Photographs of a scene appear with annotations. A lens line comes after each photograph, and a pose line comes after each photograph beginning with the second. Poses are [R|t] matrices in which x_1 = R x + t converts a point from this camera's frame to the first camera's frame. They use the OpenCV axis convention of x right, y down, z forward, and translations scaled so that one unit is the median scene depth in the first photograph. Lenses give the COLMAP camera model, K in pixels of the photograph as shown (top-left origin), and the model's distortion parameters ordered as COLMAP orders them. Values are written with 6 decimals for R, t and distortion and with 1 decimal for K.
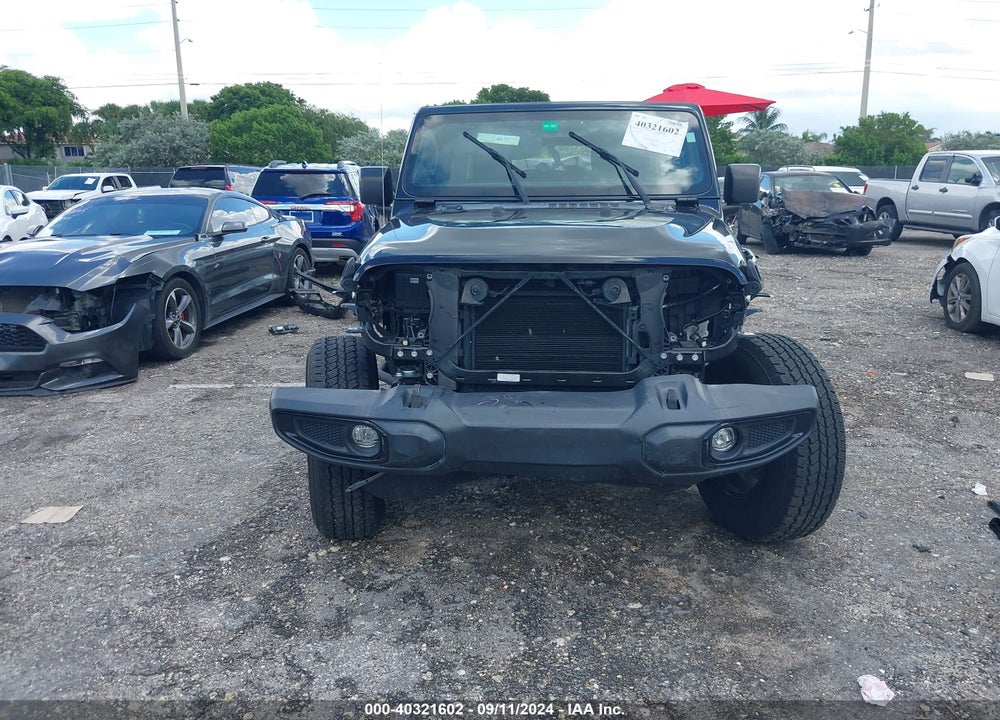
lens RADIAL K [[801.7, 0, 501.2], [0, 801.7, 355.6], [0, 0, 1]] dist [-0.019780, 0.019950]
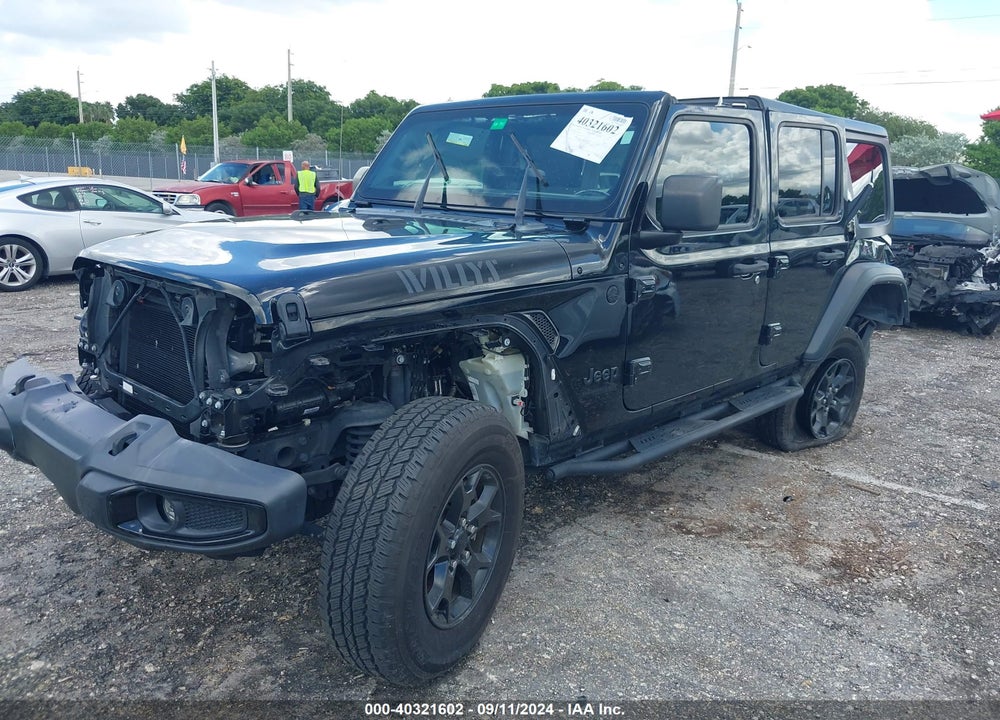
lens RADIAL K [[801.7, 0, 504.8], [0, 801.7, 352.5], [0, 0, 1]] dist [-0.019780, 0.019950]
pose [[0.784503, 0.162157, -0.598548, 0.755280], [-0.167292, 0.984761, 0.047524, -0.109155], [0.597133, 0.062850, 0.799676, 0.412334]]
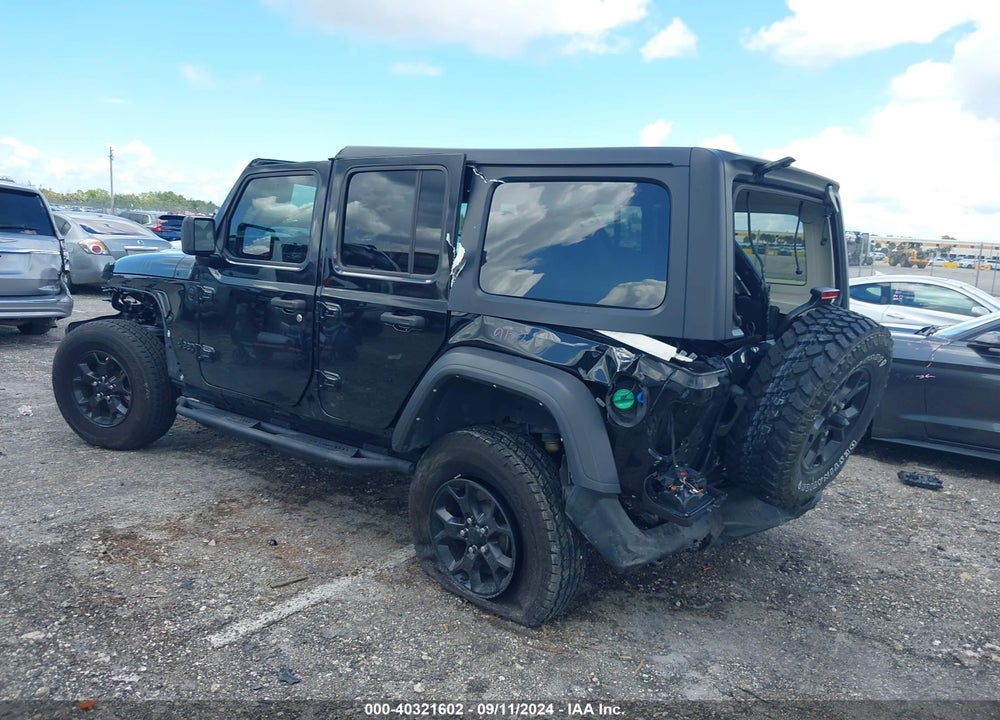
lens RADIAL K [[801.7, 0, 498.3], [0, 801.7, 365.5], [0, 0, 1]] dist [-0.019780, 0.019950]
pose [[-0.549282, 0.106064, -0.828878, 1.142194], [-0.238479, 0.930764, 0.277137, -0.522107], [0.800885, 0.349897, -0.485959, 2.242838]]
